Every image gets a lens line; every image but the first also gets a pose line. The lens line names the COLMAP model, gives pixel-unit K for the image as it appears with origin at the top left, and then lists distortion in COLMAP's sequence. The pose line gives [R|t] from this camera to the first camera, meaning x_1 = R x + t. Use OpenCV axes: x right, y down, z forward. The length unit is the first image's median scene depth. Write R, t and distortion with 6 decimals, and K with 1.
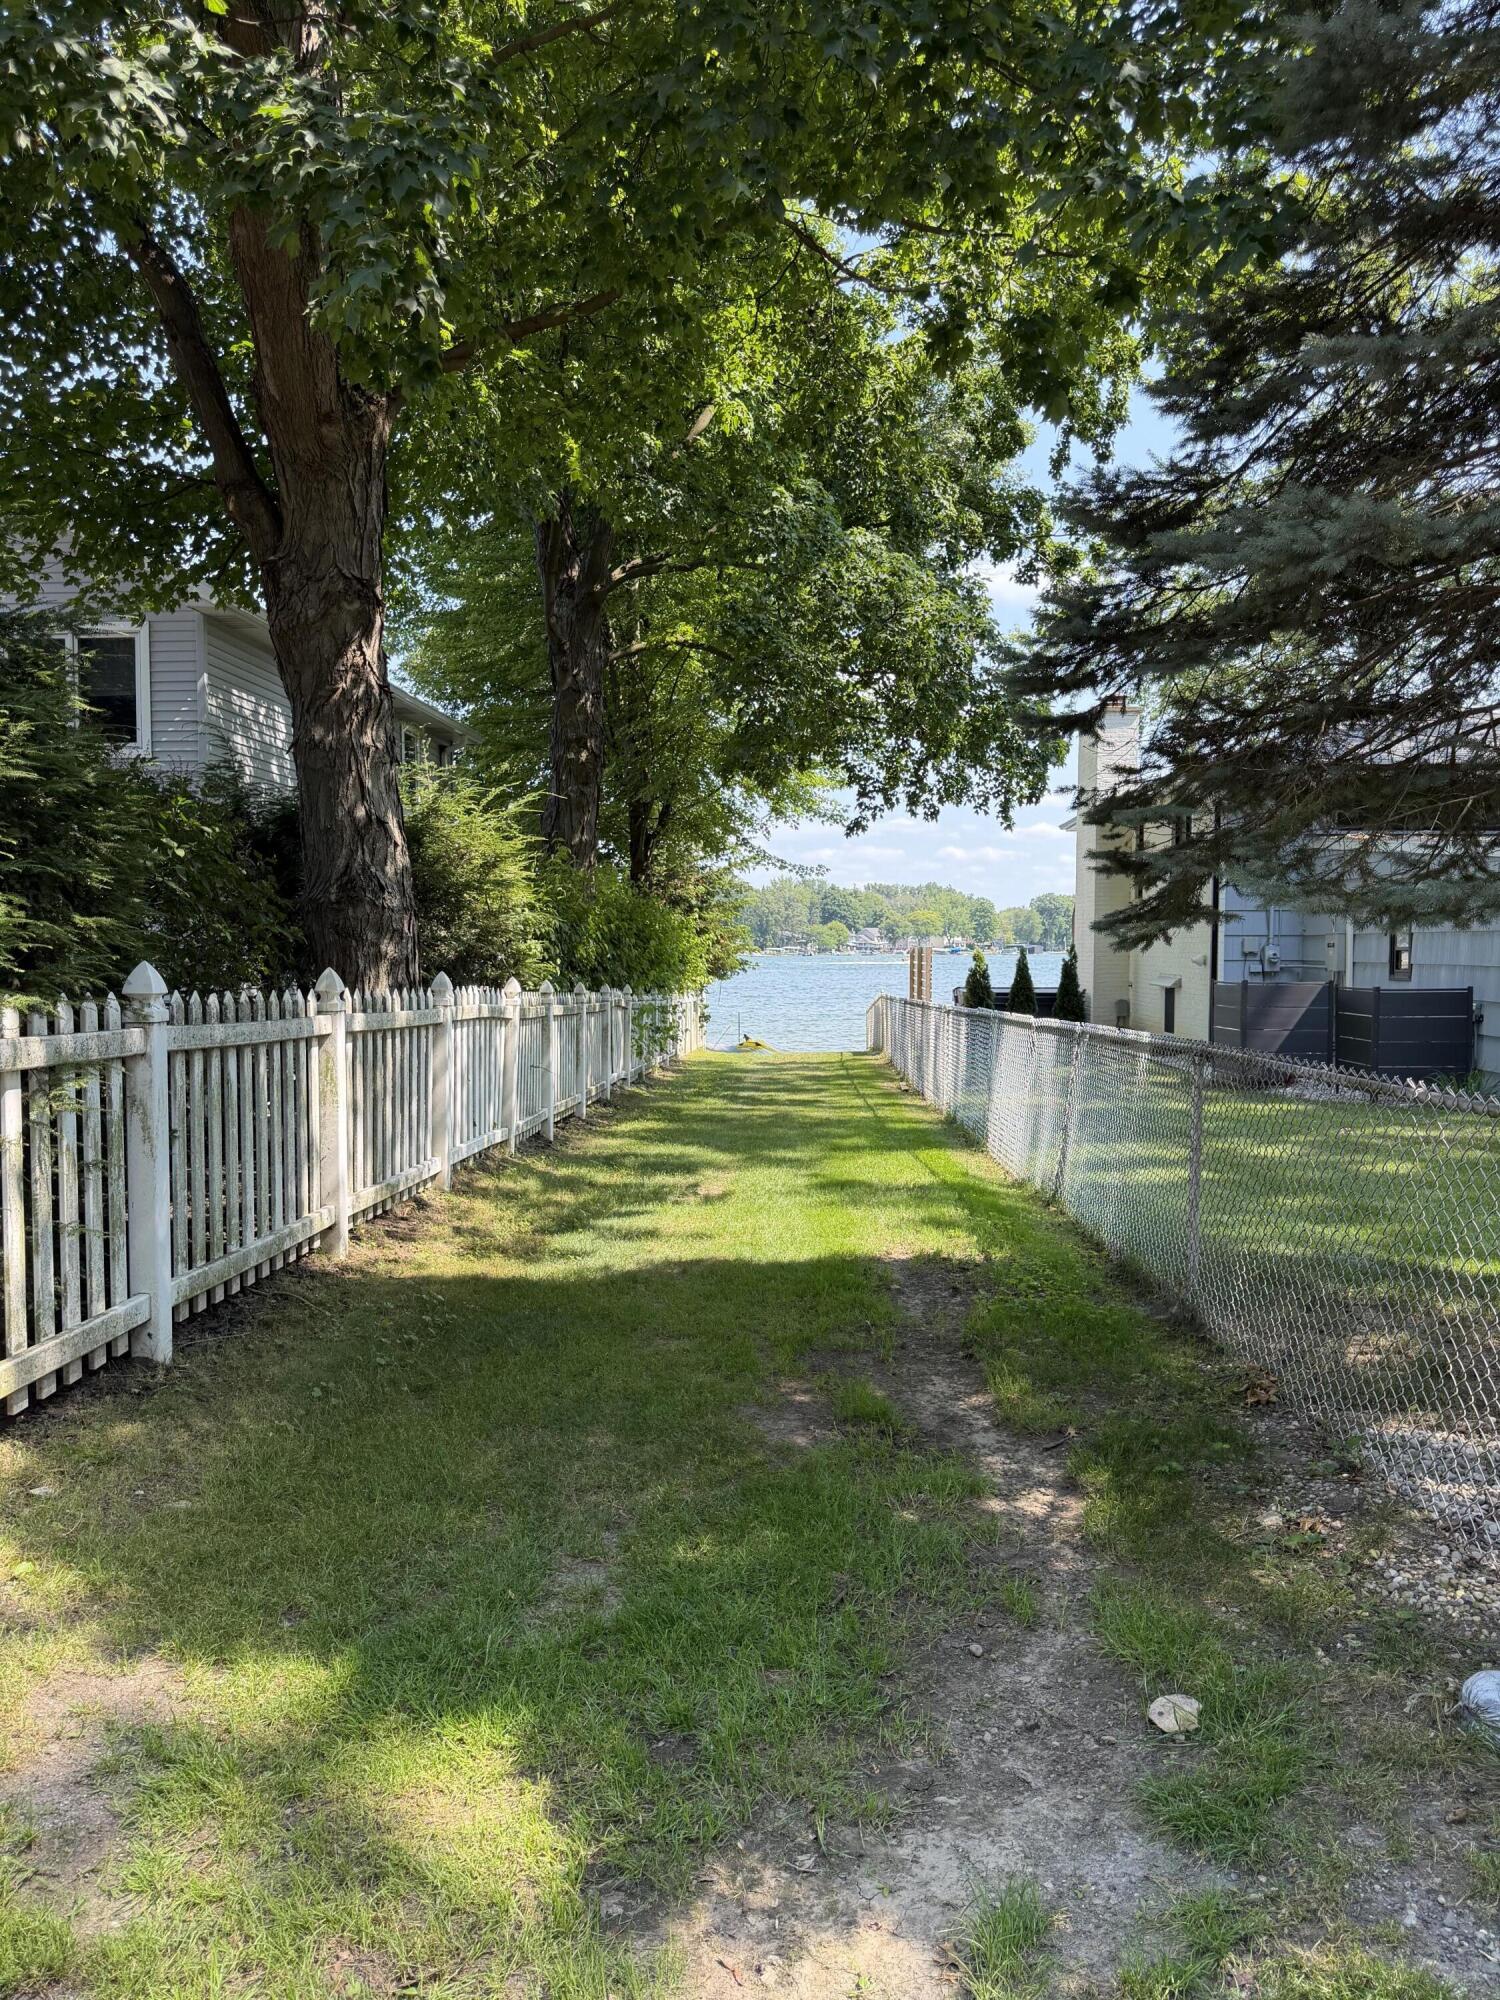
lens RADIAL K [[1427.8, 0, 756.0], [0, 1427.8, 1002.4], [0, 0, 1]] dist [0.055726, -0.049491]
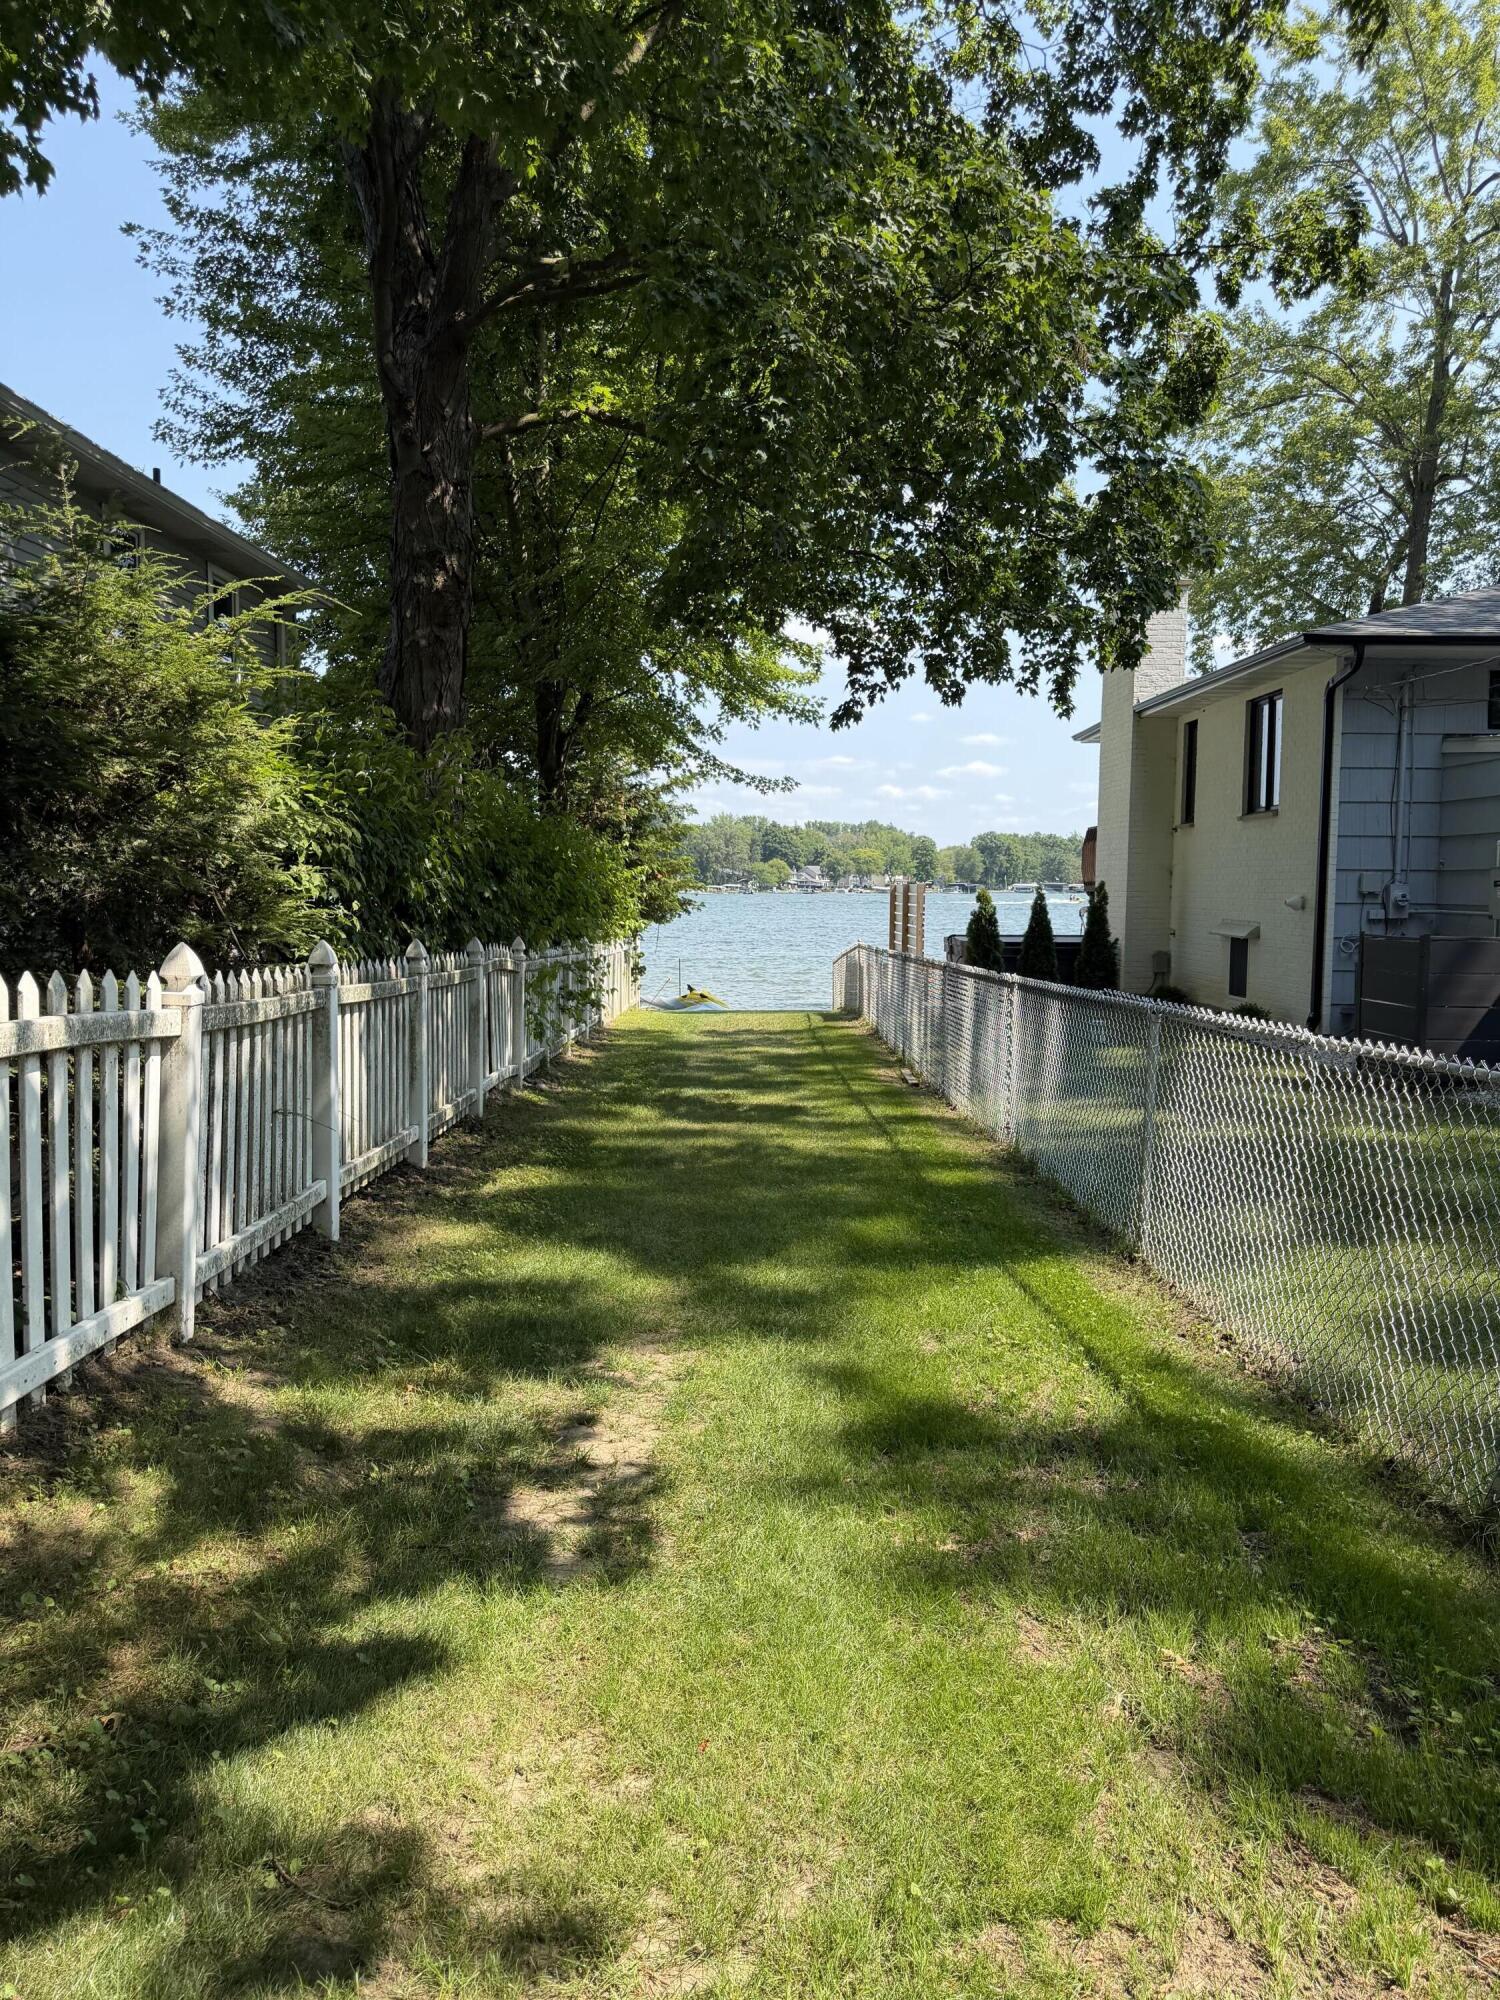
lens RADIAL K [[1427.8, 0, 737.1], [0, 1427.8, 999.3], [0, 0, 1]] dist [0.055726, -0.049491]
pose [[0.999580, 0.002364, 0.028892, -0.004379], [-0.003554, 0.999144, 0.041204, -0.009363], [-0.028770, -0.041289, 0.998733, 0.262754]]
